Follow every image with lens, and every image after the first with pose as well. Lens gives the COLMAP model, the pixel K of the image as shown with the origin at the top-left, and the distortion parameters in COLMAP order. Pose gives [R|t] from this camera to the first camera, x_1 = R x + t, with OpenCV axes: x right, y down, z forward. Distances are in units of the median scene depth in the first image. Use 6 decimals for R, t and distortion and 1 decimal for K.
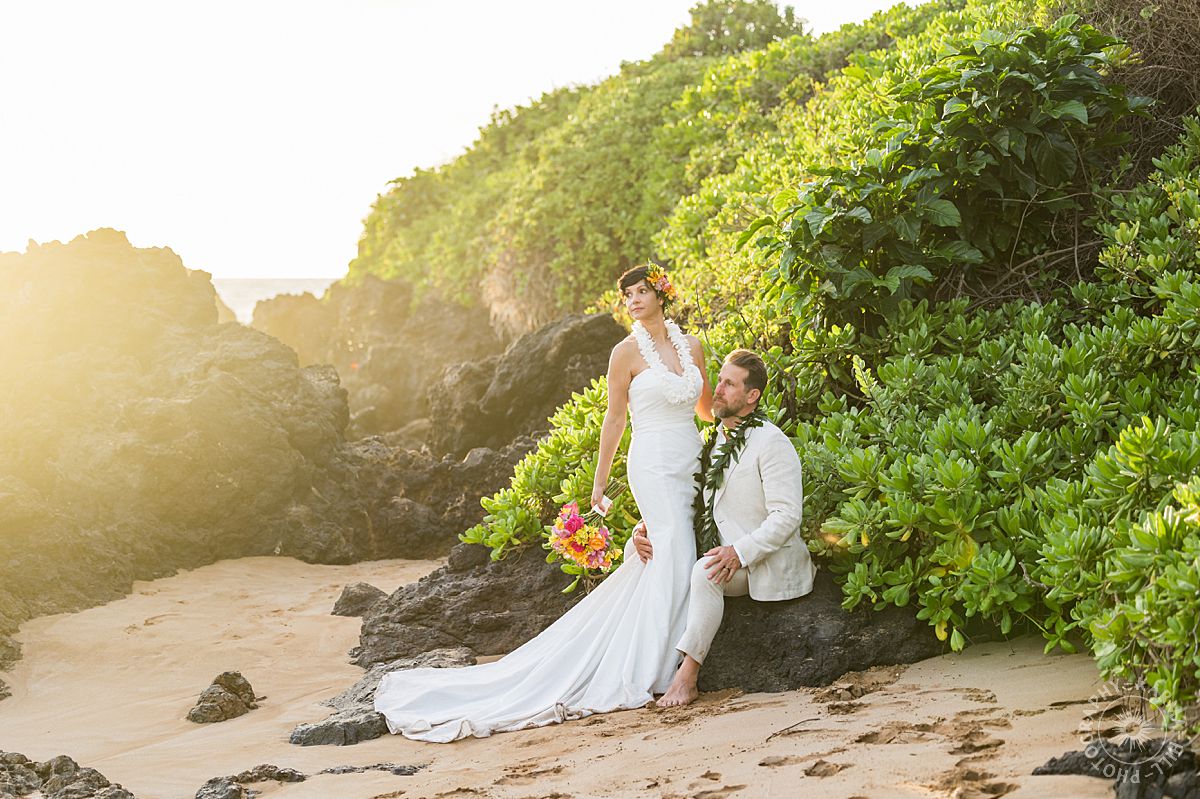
lens RADIAL K [[2584.7, 0, 600.0], [0, 2584.7, 399.5], [0, 0, 1]] dist [-0.050241, -0.193819]
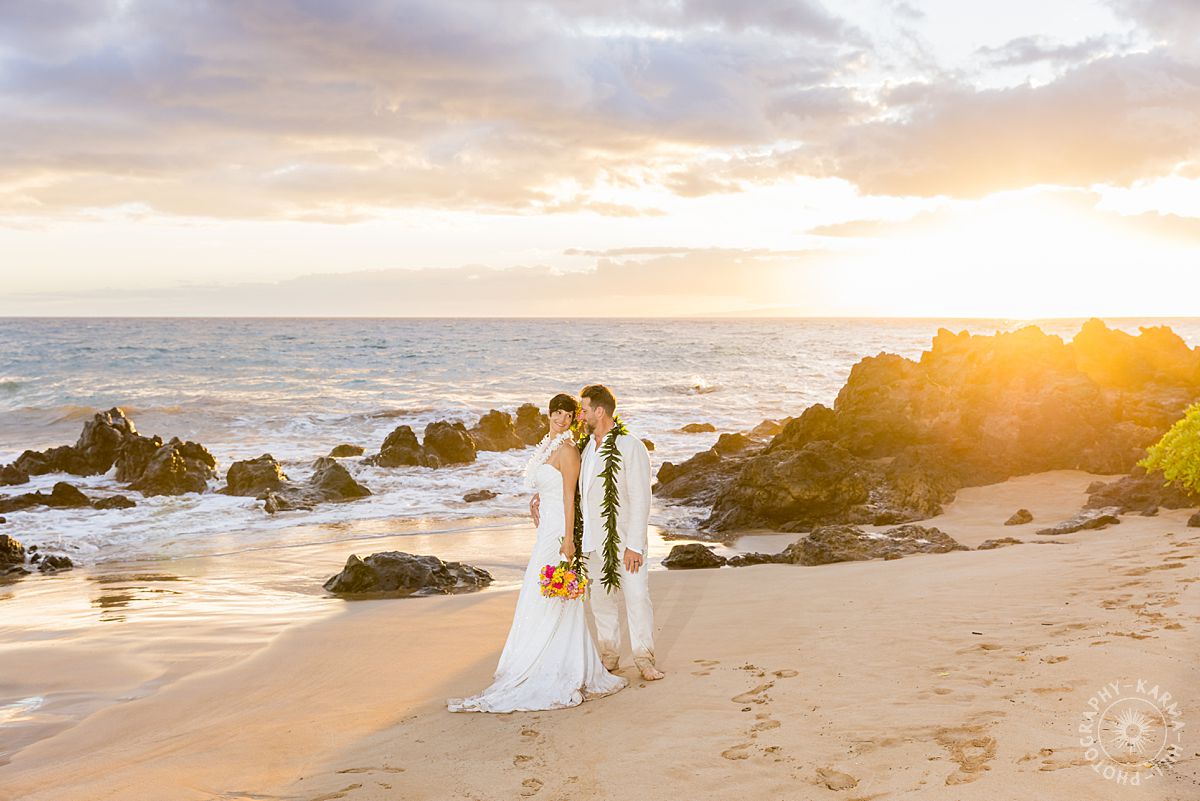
lens RADIAL K [[1544.1, 0, 600.0], [0, 1544.1, 400.5], [0, 0, 1]] dist [-0.004428, 0.019349]
pose [[0.848638, 0.024785, -0.528393, 0.251458], [-0.022054, 0.999691, 0.011470, -0.009706], [0.528514, 0.001919, 0.848923, -0.435063]]
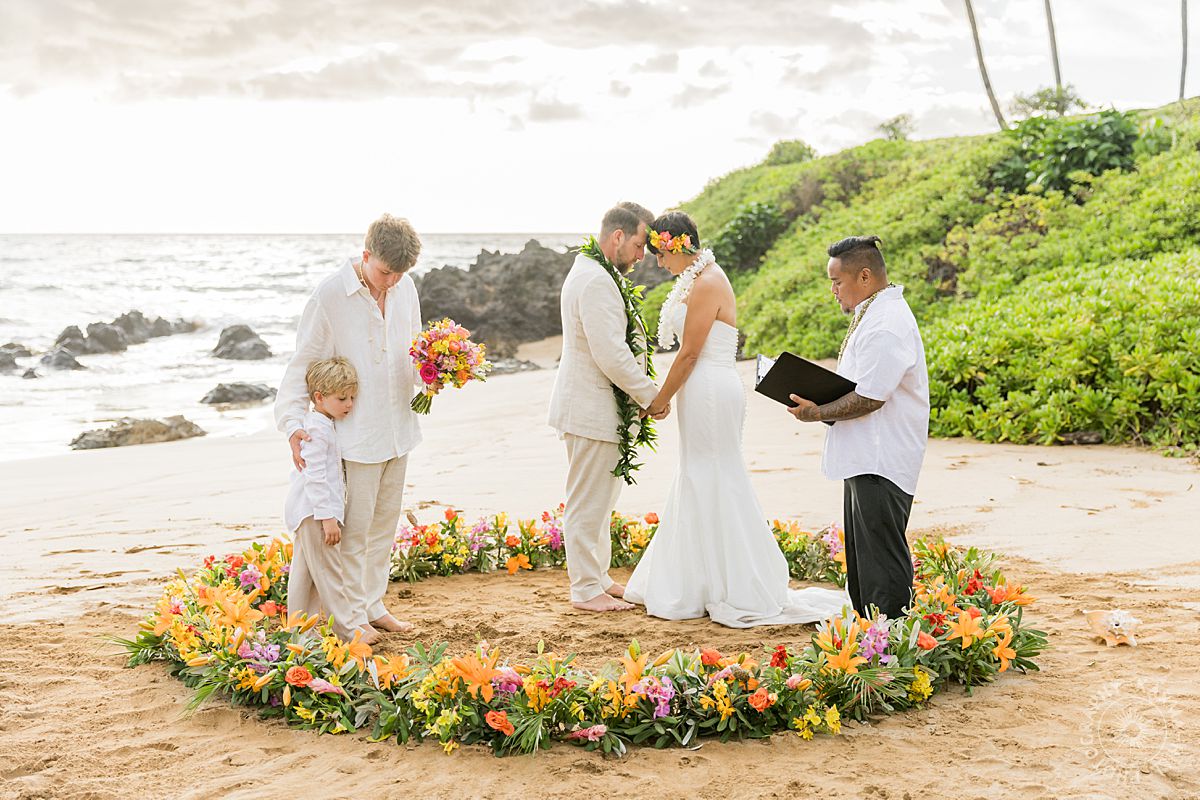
lens RADIAL K [[1656.2, 0, 600.0], [0, 1656.2, 400.0], [0, 0, 1]] dist [0.023897, -0.039111]
pose [[0.986458, 0.010958, -0.163649, 0.316989], [-0.002304, 0.998593, 0.052979, 0.028258], [0.163999, -0.051885, 0.985095, -1.493547]]
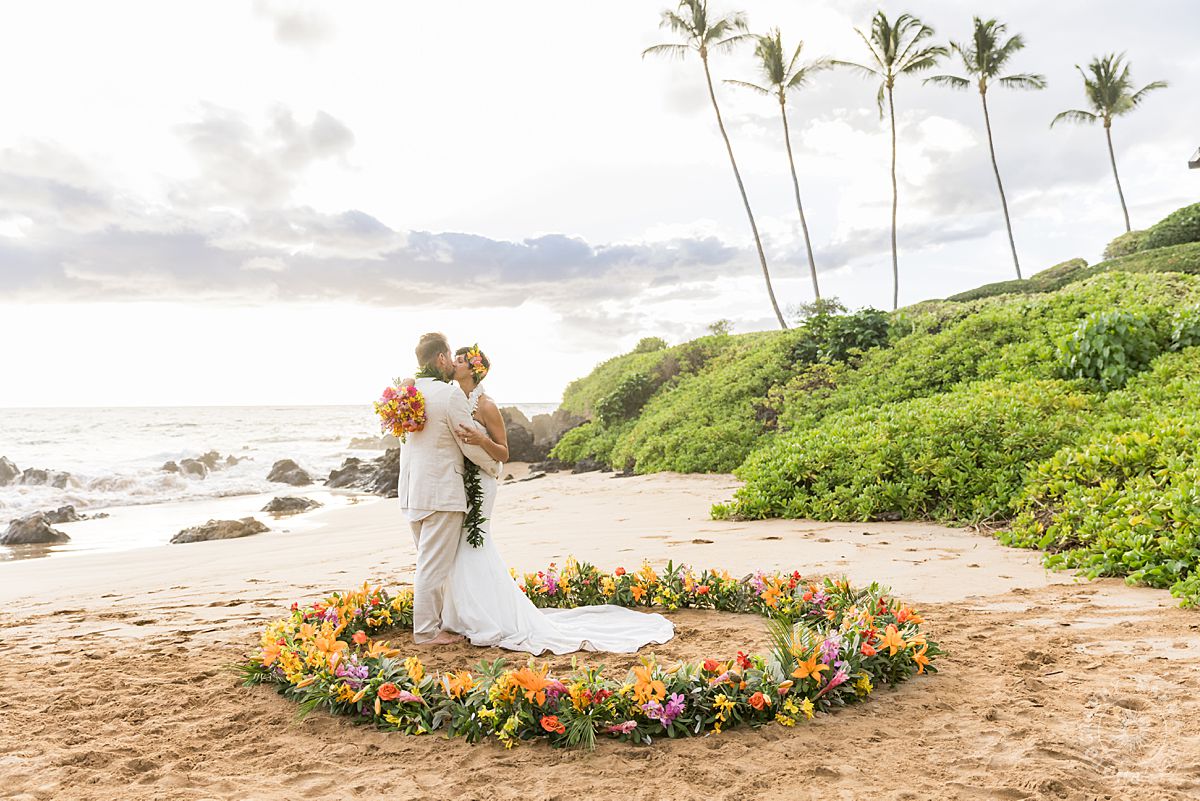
lens RADIAL K [[1079.9, 0, 600.0], [0, 1079.9, 400.5], [0, 0, 1]] dist [0.003398, 0.004388]
pose [[0.995928, -0.013664, -0.089111, 0.277901], [0.009311, 0.998751, -0.049082, 0.043711], [0.089670, 0.048052, 0.994812, -1.445671]]
